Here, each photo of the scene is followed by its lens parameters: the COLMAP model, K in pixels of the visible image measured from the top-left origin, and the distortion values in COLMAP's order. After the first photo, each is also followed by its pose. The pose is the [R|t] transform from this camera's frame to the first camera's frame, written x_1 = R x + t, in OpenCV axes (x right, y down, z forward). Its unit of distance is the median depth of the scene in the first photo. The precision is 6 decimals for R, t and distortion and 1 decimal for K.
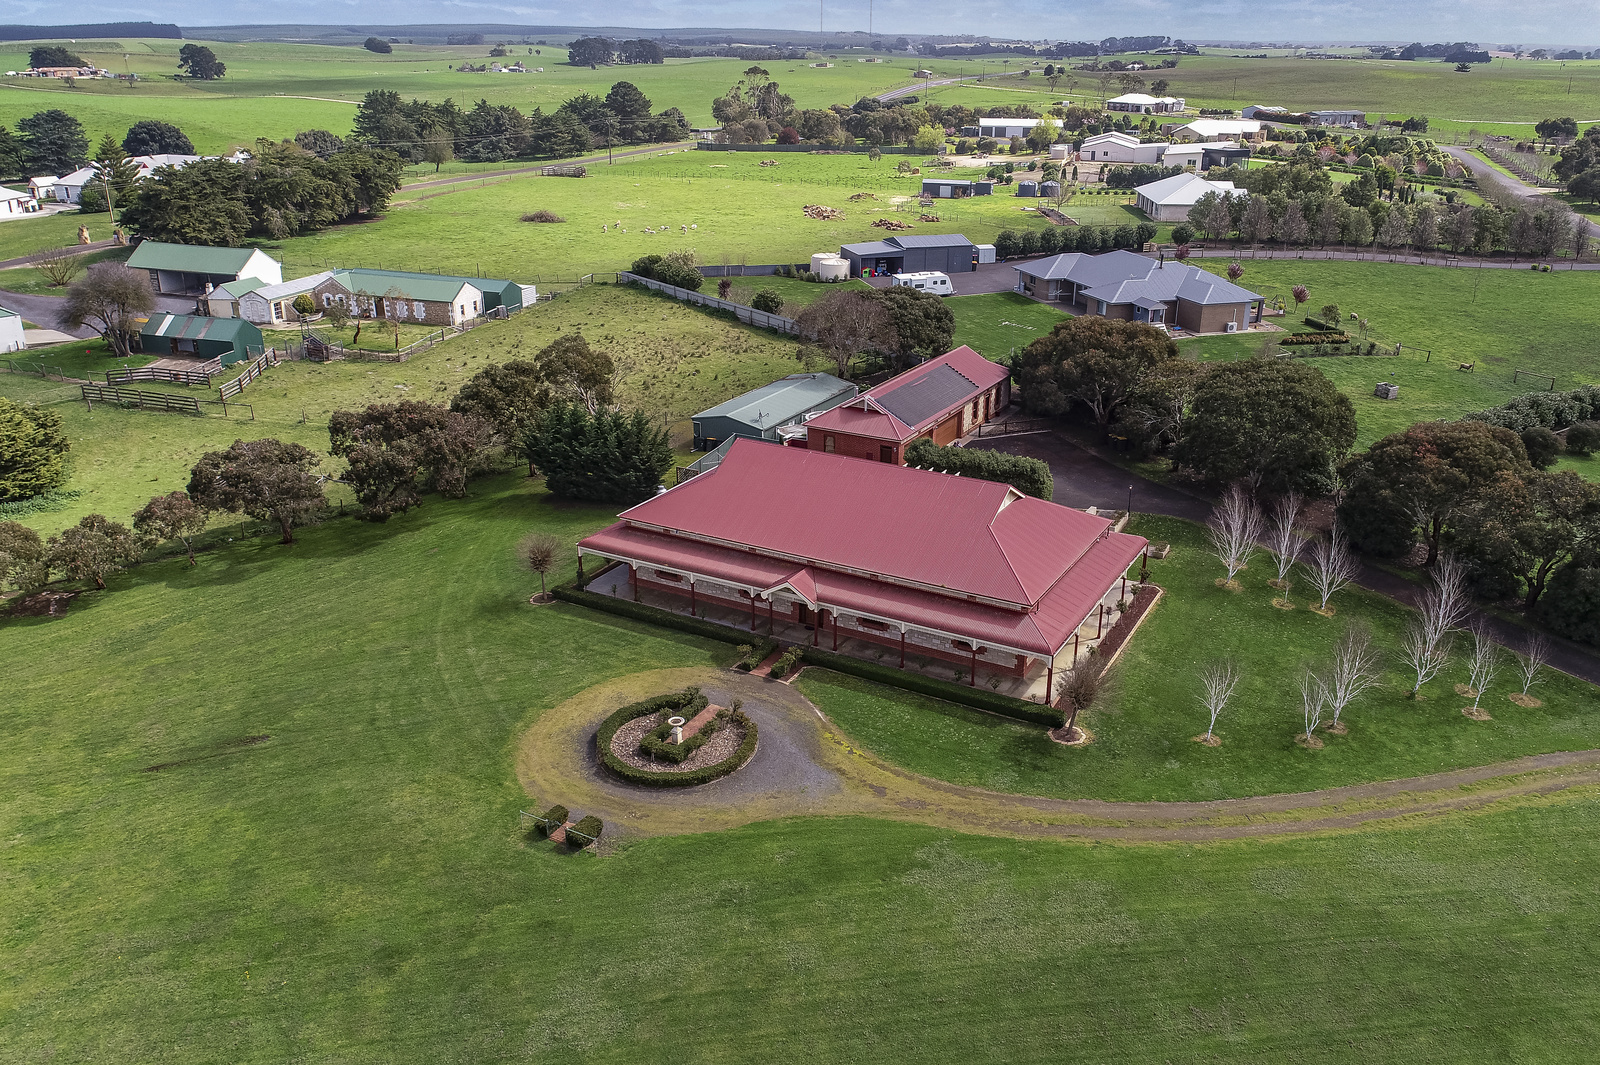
lens RADIAL K [[1315.2, 0, 799.3], [0, 1315.2, 532.5], [0, 0, 1]] dist [0.003079, -0.021284]
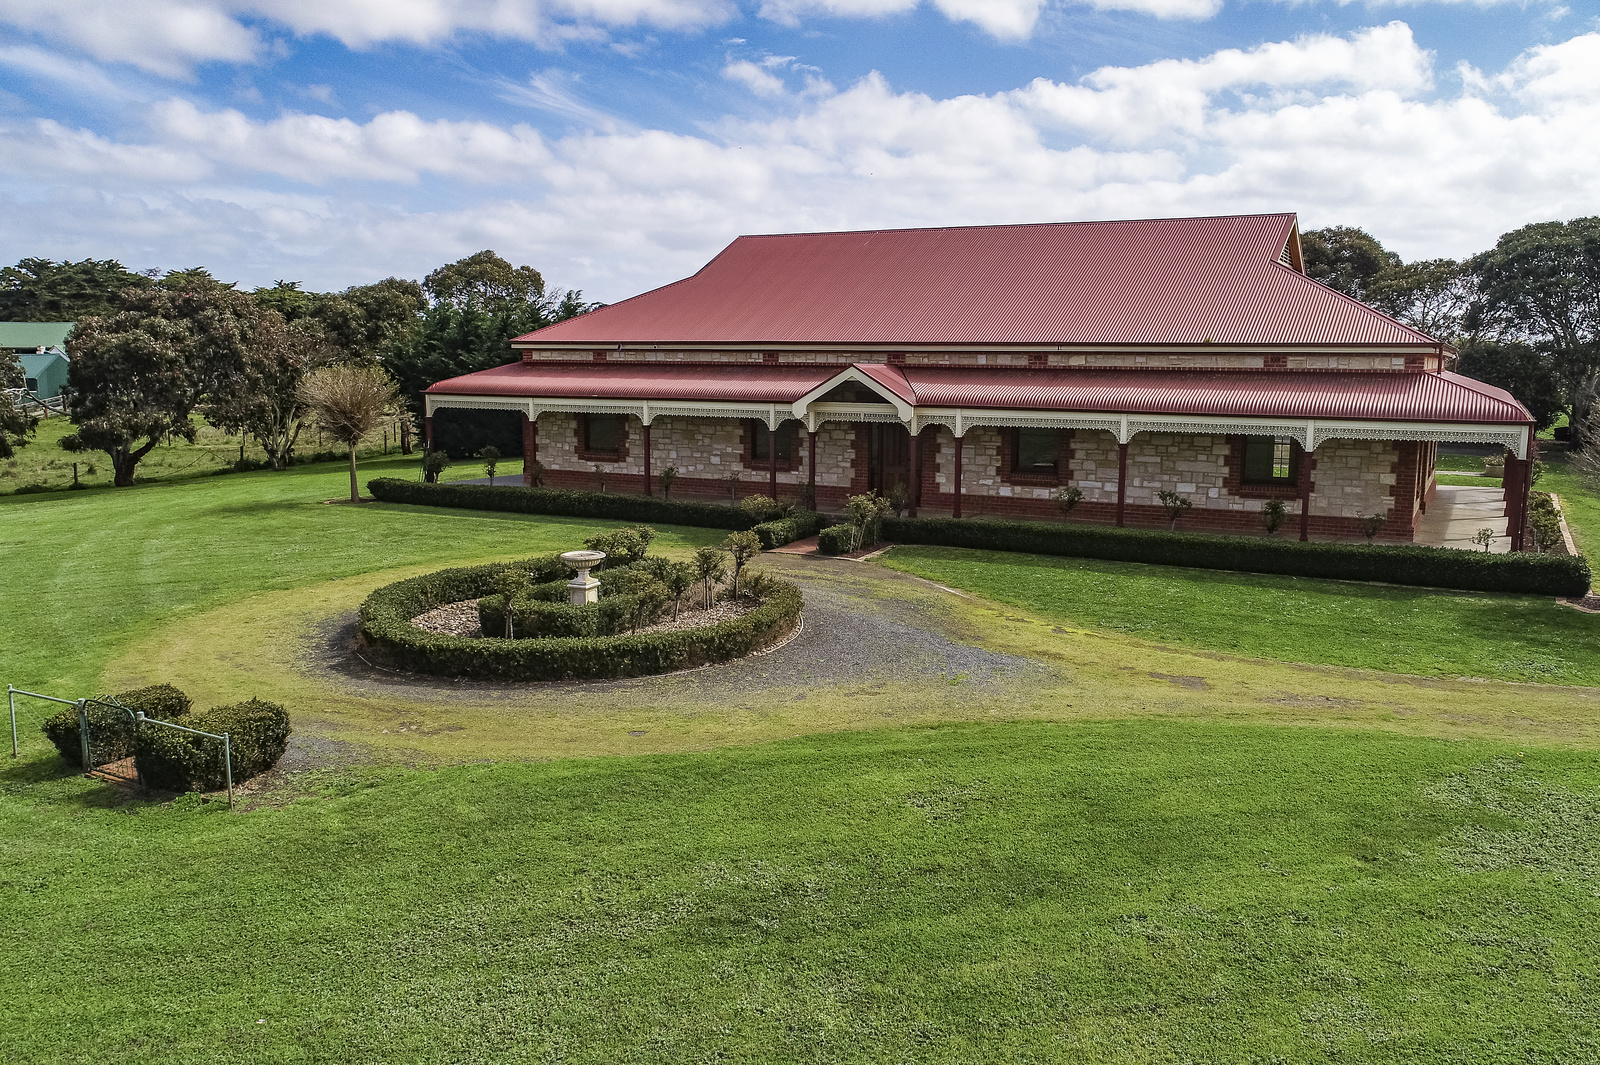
lens RADIAL K [[1315.2, 0, 800.7], [0, 1315.2, 532.5], [0, 0, 1]] dist [0.003079, -0.021284]
pose [[0.999868, -0.009327, 0.013327, -0.038271], [0.012047, 0.975122, -0.221340, 0.225413], [-0.010931, 0.221471, 0.975106, 0.653993]]
